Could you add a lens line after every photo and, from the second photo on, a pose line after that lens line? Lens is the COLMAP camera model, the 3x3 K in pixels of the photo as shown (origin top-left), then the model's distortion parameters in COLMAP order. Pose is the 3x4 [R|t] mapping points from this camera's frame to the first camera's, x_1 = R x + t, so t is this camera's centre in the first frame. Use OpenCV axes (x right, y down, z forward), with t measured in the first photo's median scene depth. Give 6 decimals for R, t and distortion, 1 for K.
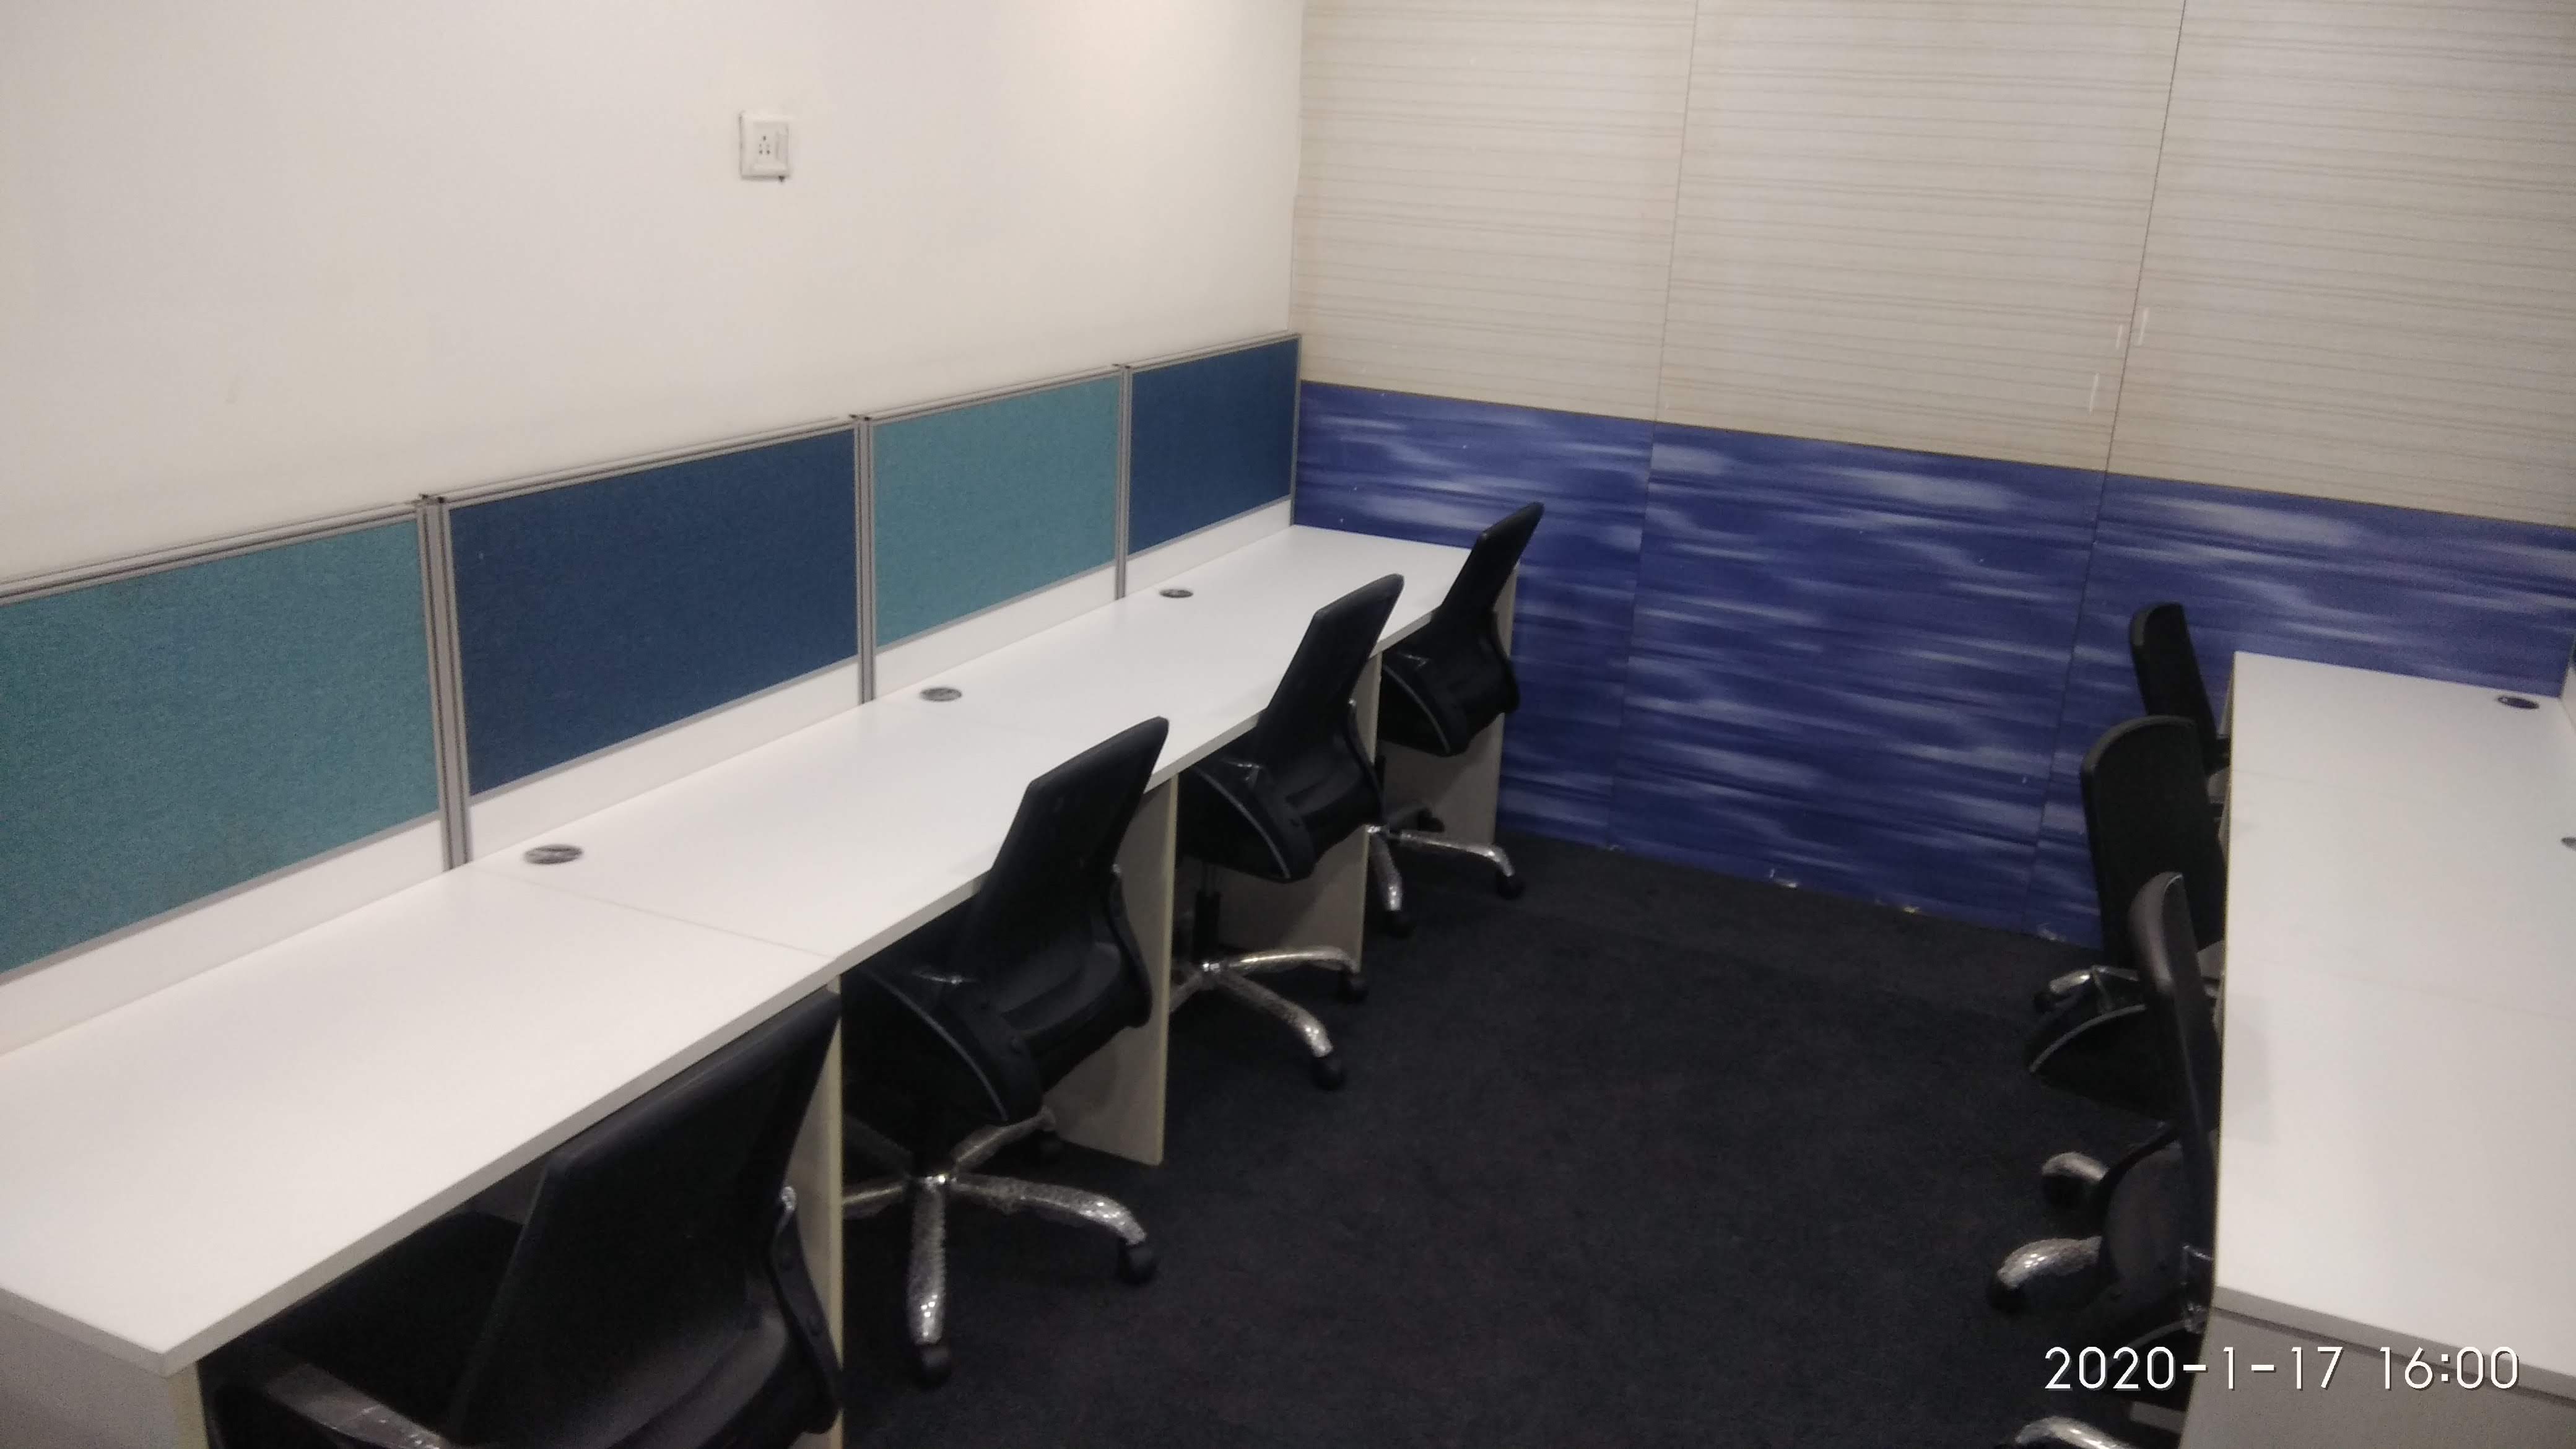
lens RADIAL K [[1992.8, 0, 1299.0], [0, 1992.8, 724.8], [0, 0, 1]] dist [0.106061, -0.162694]
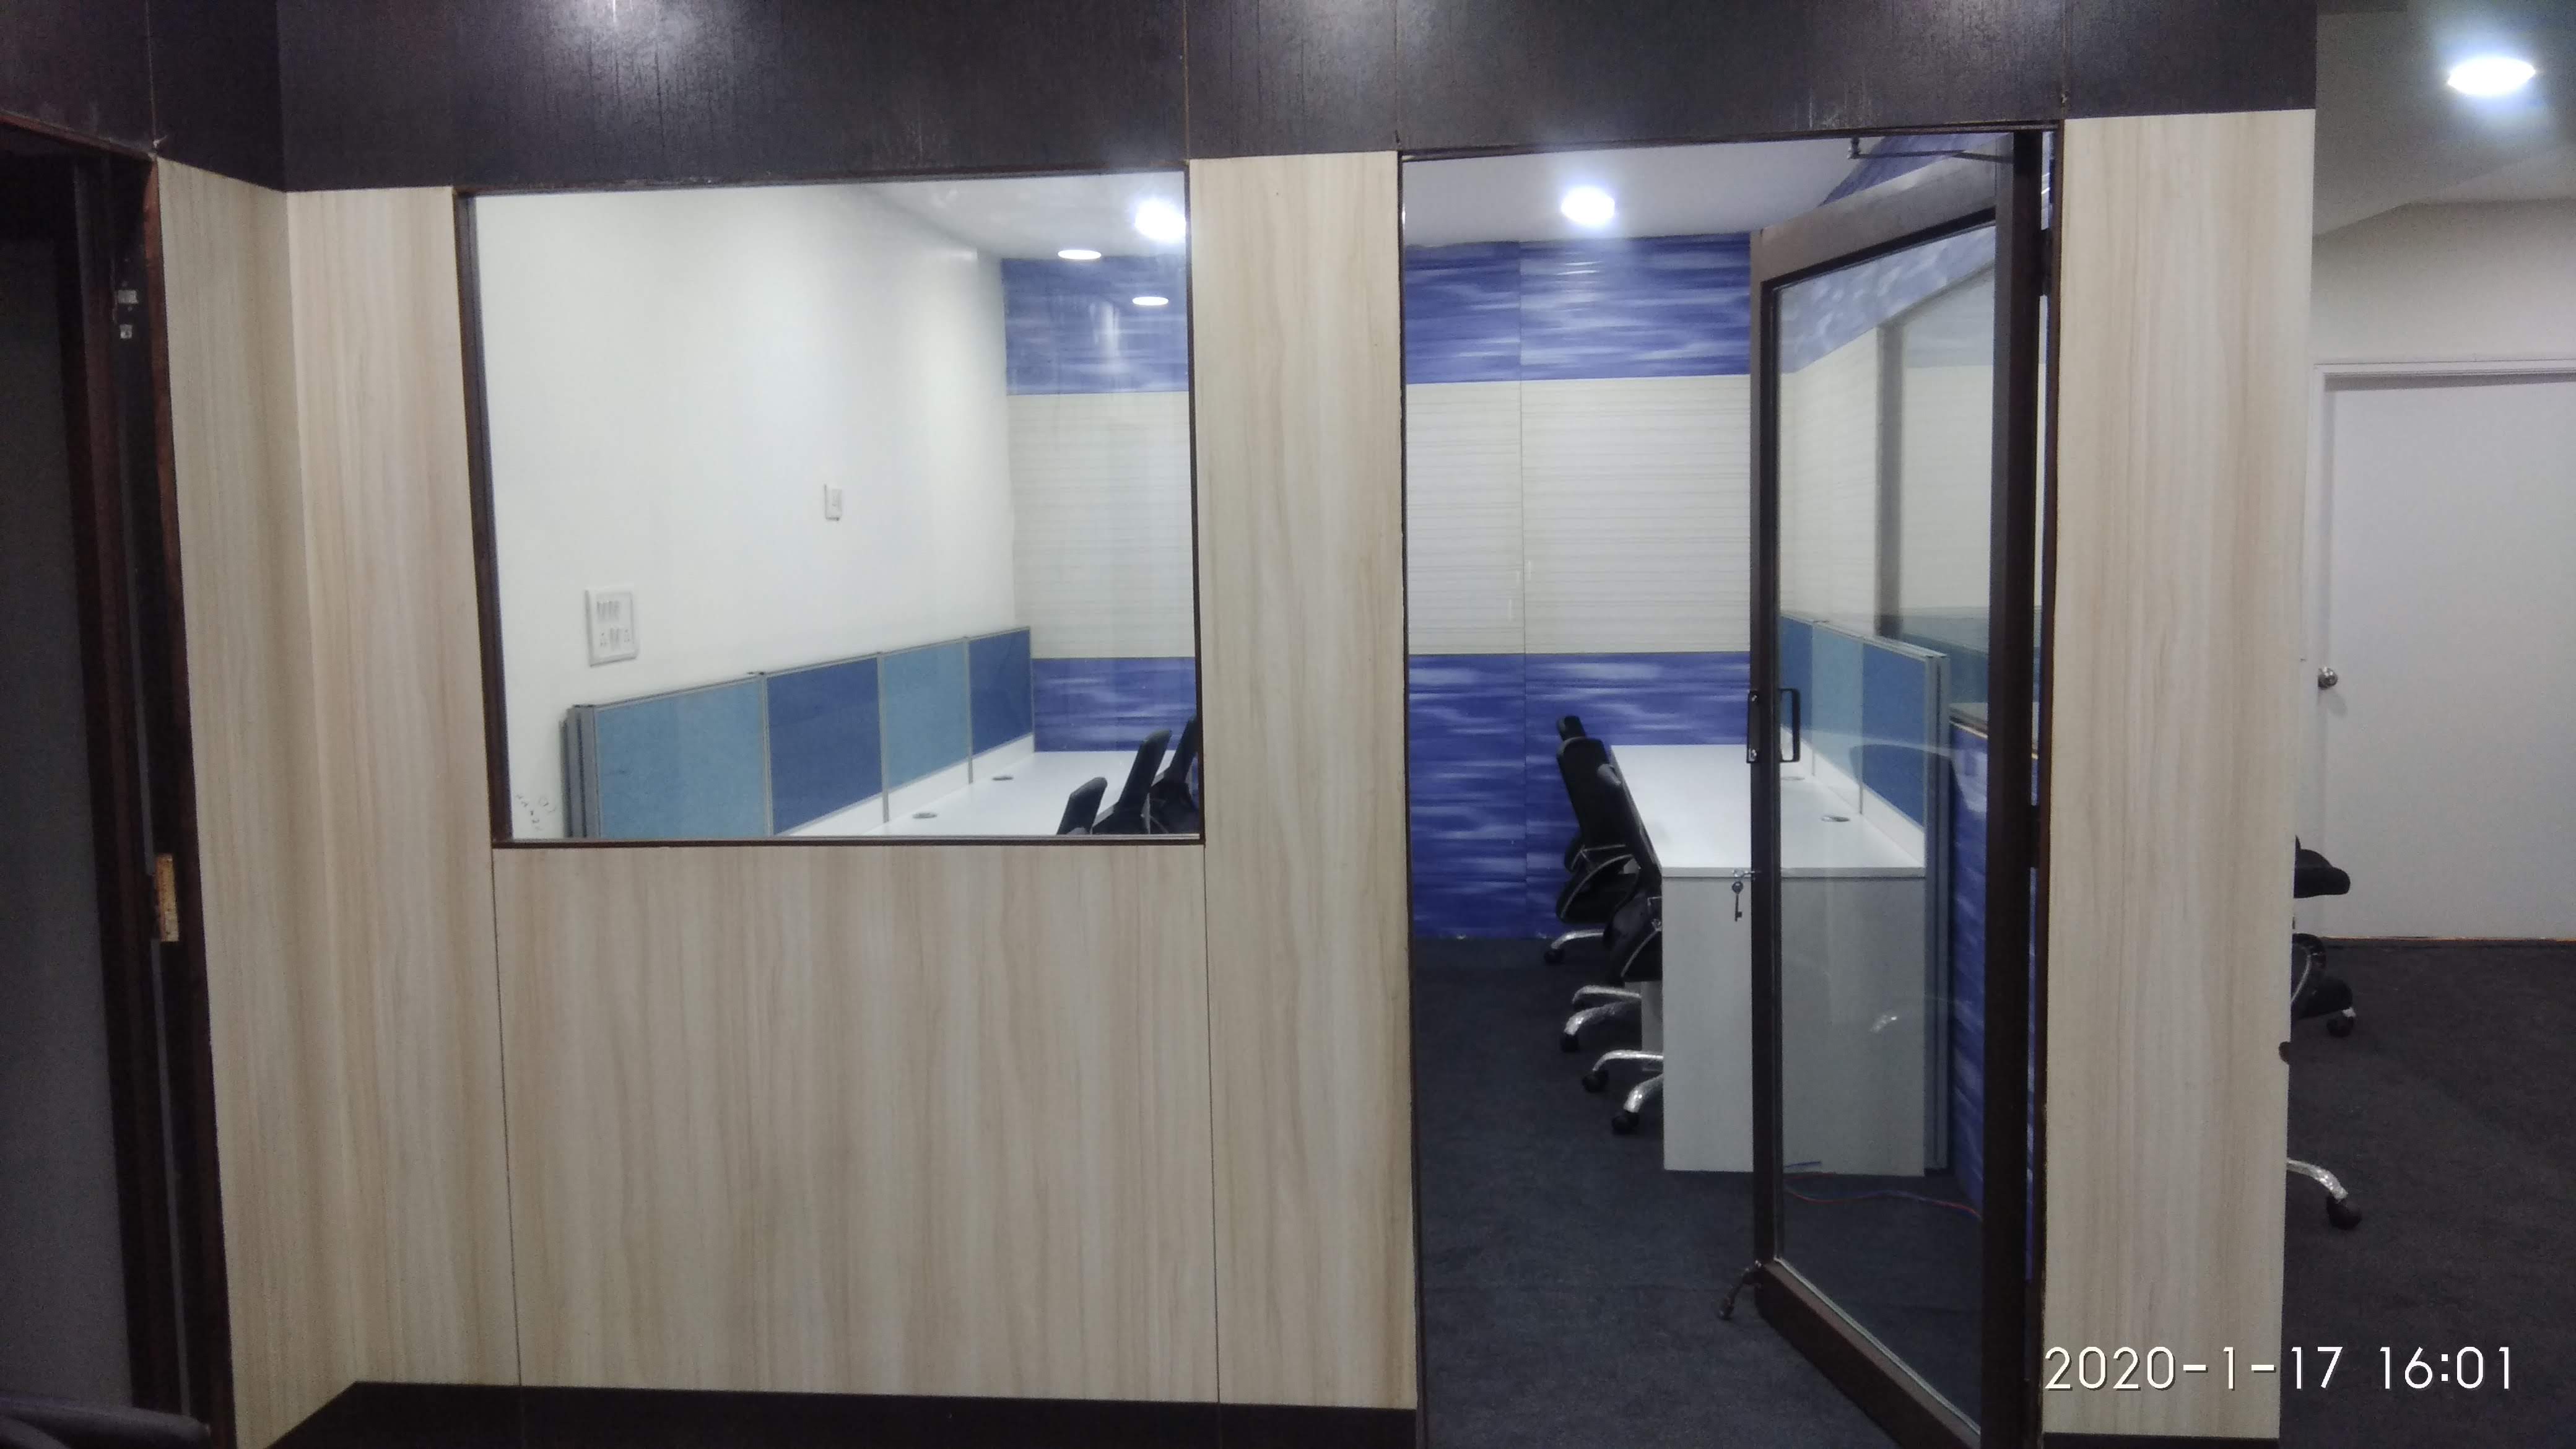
lens RADIAL K [[1992.8, 0, 1299.0], [0, 1992.8, 724.8], [0, 0, 1]] dist [0.106061, -0.162694]
pose [[0.948275, -0.101862, 0.300664, -0.306716], [0.162174, 0.969648, -0.182980, 0.217285], [-0.272900, 0.222276, 0.936012, -0.539927]]
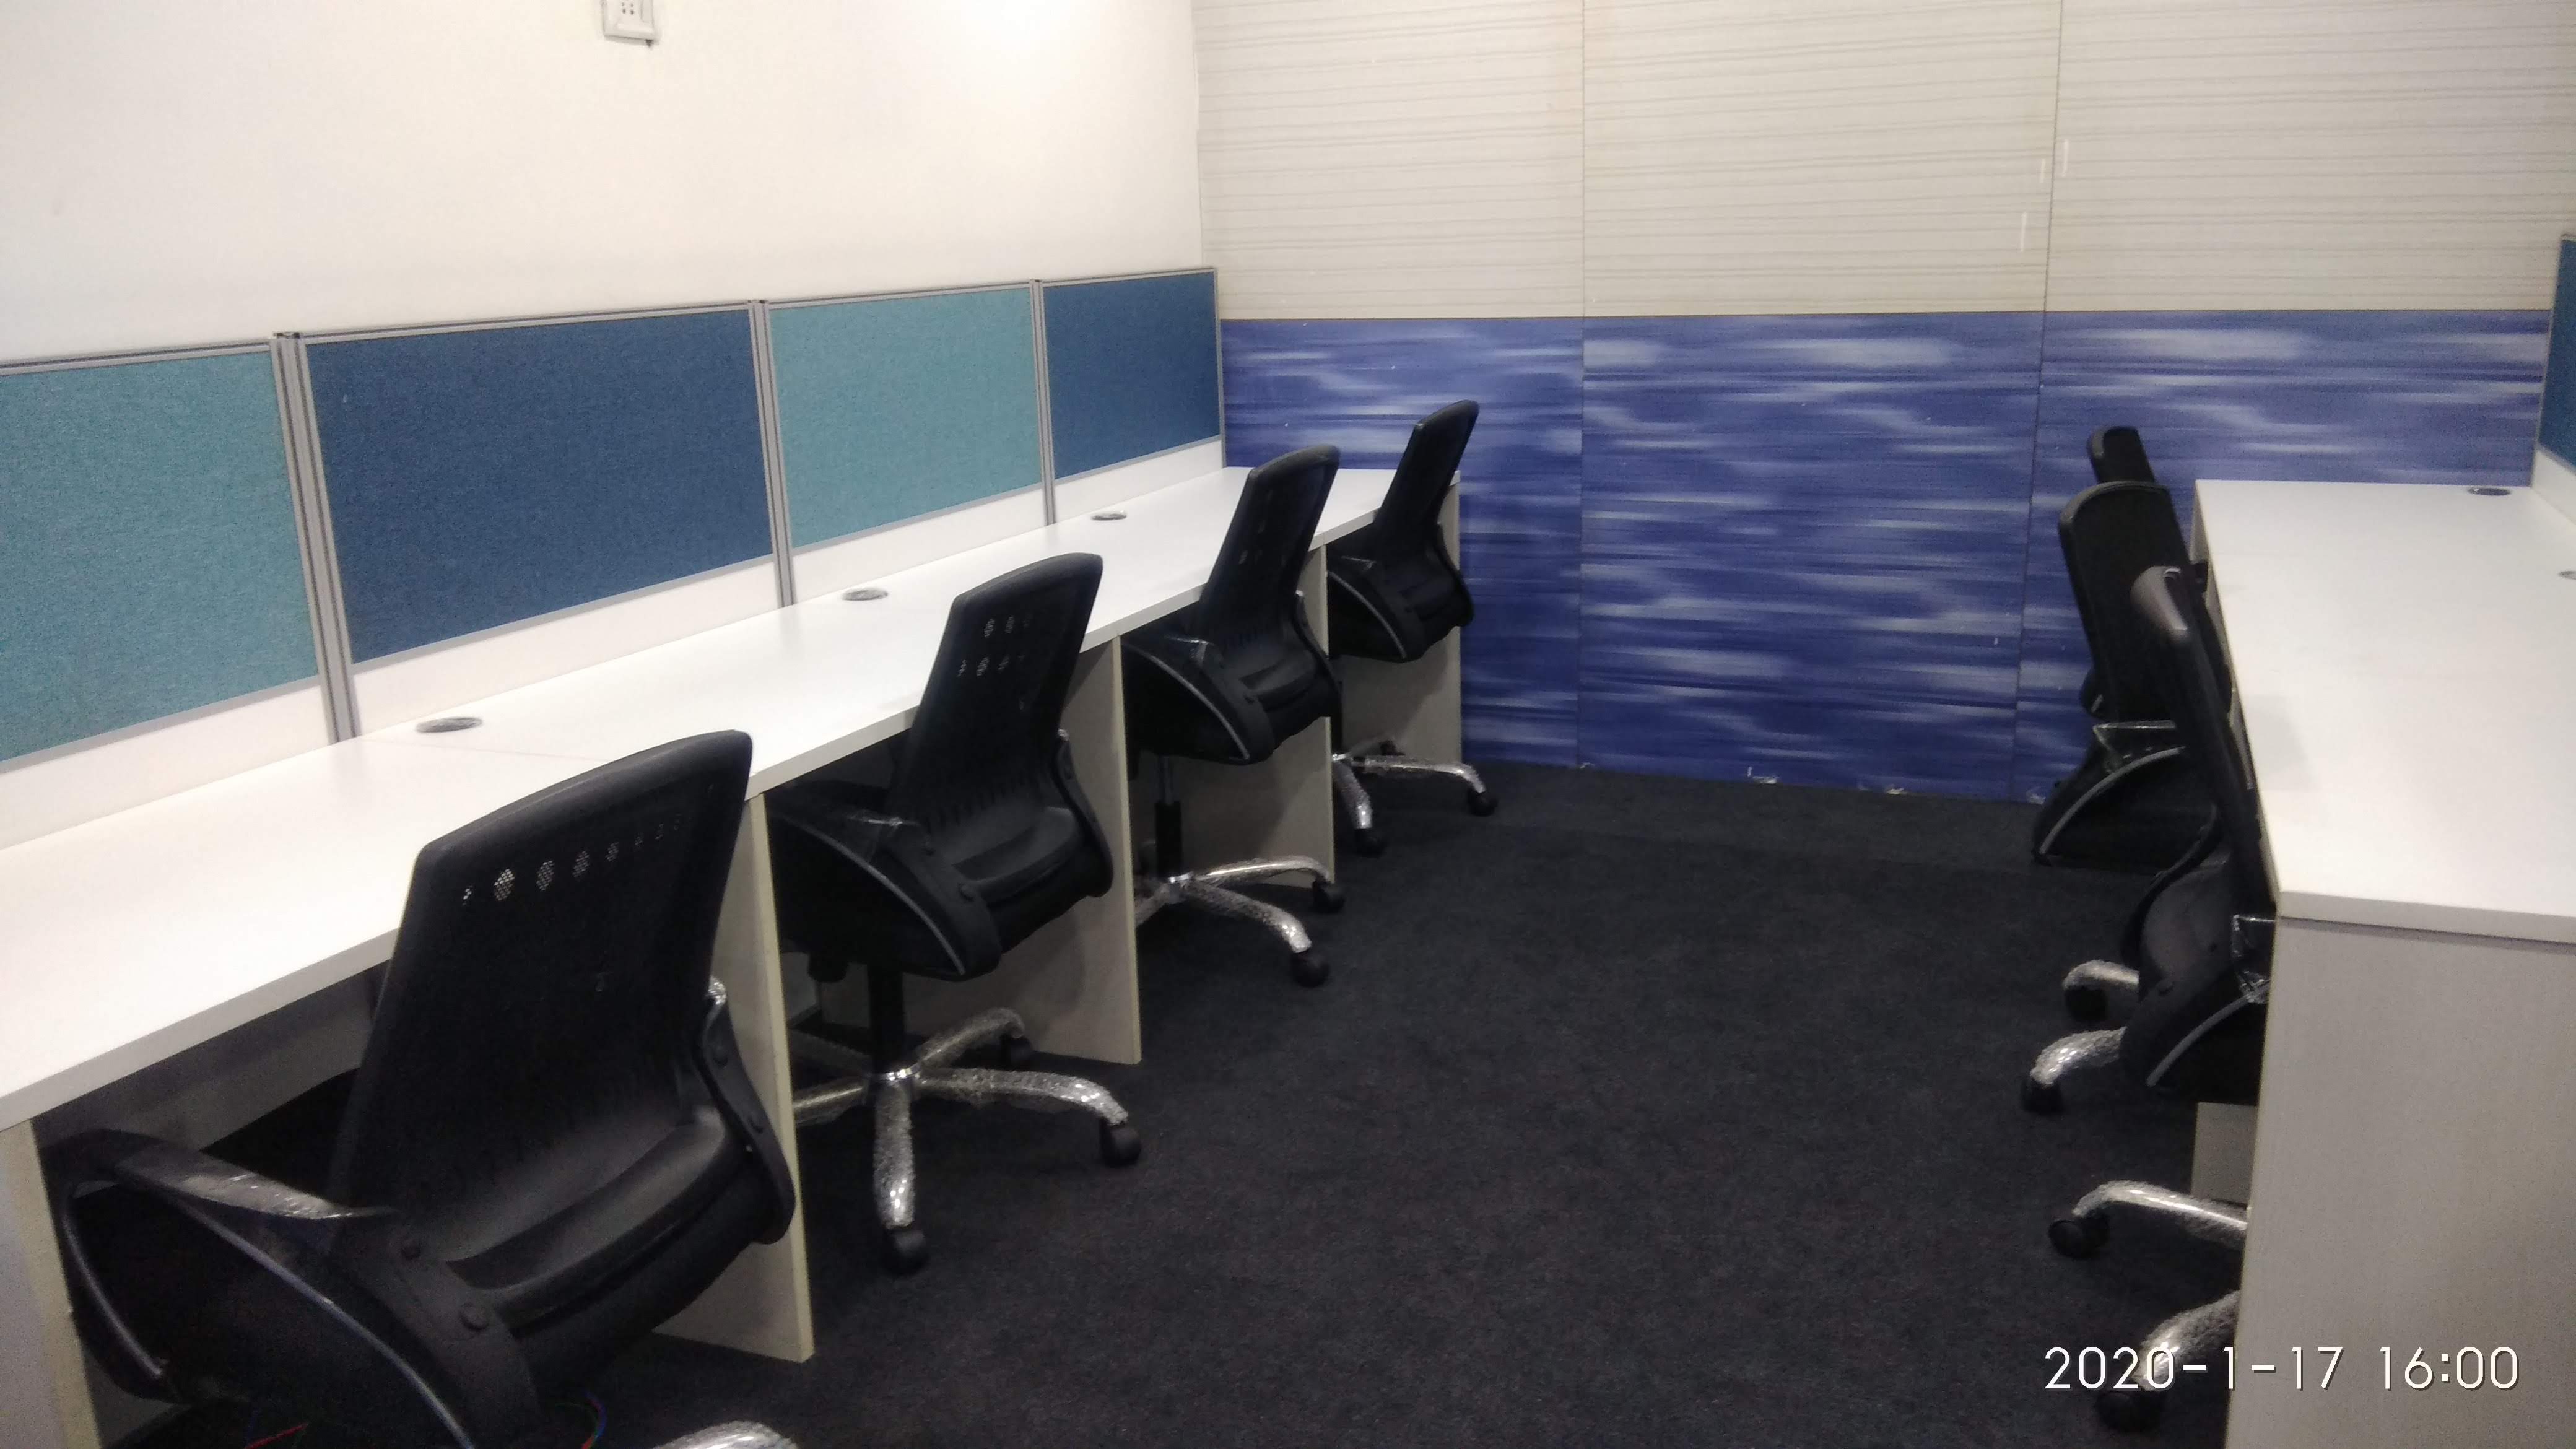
lens RADIAL K [[1986.1, 0, 1298.3], [0, 1986.1, 728.3], [0, 0, 1]] dist [0.099271, -0.147095]
pose [[0.995566, -0.091509, 0.021802, -0.000675], [0.092569, 0.994244, -0.053948, 0.095295], [-0.016740, 0.055727, 0.998306, 0.042903]]
